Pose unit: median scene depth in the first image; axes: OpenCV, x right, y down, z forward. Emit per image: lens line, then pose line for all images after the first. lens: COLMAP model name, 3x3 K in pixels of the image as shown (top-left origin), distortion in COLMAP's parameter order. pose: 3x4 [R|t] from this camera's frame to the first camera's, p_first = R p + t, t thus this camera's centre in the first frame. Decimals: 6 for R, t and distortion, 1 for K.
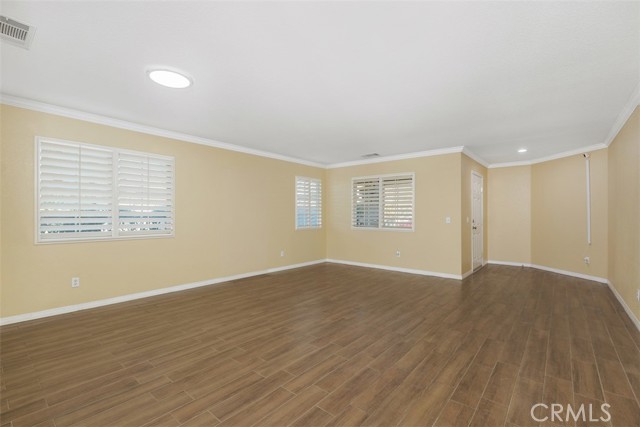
lens RADIAL K [[292.2, 0, 318.6], [0, 292.2, 212.9], [0, 0, 1]] dist [0.008527, 0.000618]
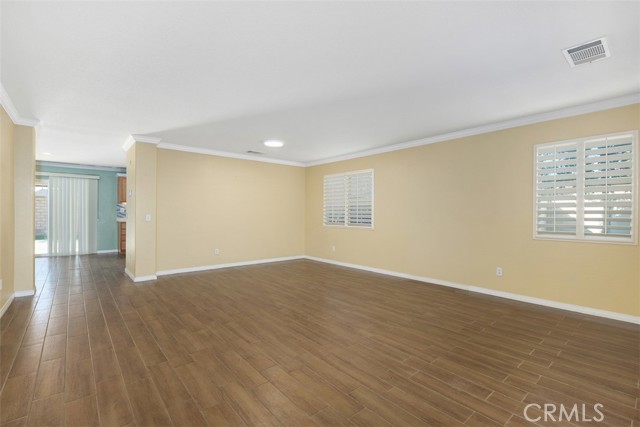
lens RADIAL K [[292.2, 0, 317.3], [0, 292.2, 212.4], [0, 0, 1]] dist [0.008527, 0.000618]
pose [[-0.186479, -0.007507, -0.982430, 1.277433], [0.007929, 0.999927, -0.009146, 0.024554], [0.982427, -0.009495, -0.186406, 1.537059]]
